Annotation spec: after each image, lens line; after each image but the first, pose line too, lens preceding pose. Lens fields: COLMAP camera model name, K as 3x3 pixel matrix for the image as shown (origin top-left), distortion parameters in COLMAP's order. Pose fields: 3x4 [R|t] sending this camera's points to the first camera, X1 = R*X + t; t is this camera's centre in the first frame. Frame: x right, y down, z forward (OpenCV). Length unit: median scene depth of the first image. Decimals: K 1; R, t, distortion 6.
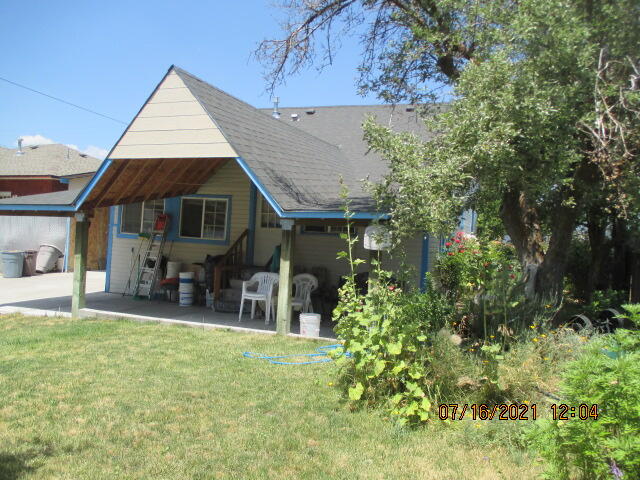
lens RADIAL K [[560.0, 0, 320.0], [0, 560.0, 240.0], [0, 0, 1]] dist [0.000150, -0.003212]
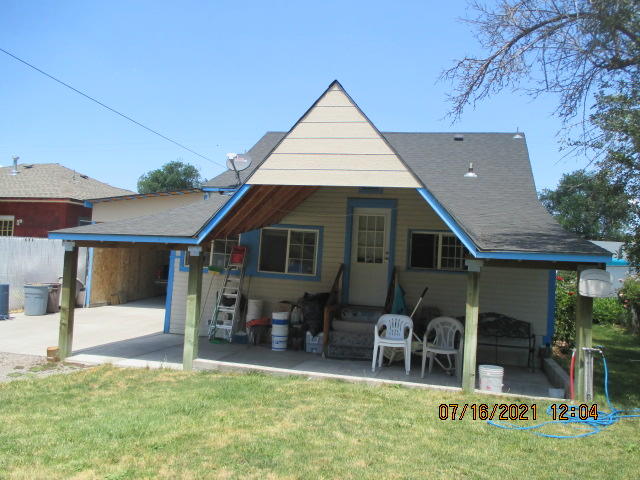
lens RADIAL K [[560.0, 0, 320.0], [0, 560.0, 240.0], [0, 0, 1]] dist [0.000150, -0.003212]
pose [[0.993748, 0.013514, 0.110825, -0.292042], [-0.008404, 0.998885, -0.046454, -0.017227], [-0.111330, 0.045232, 0.992754, 0.113297]]
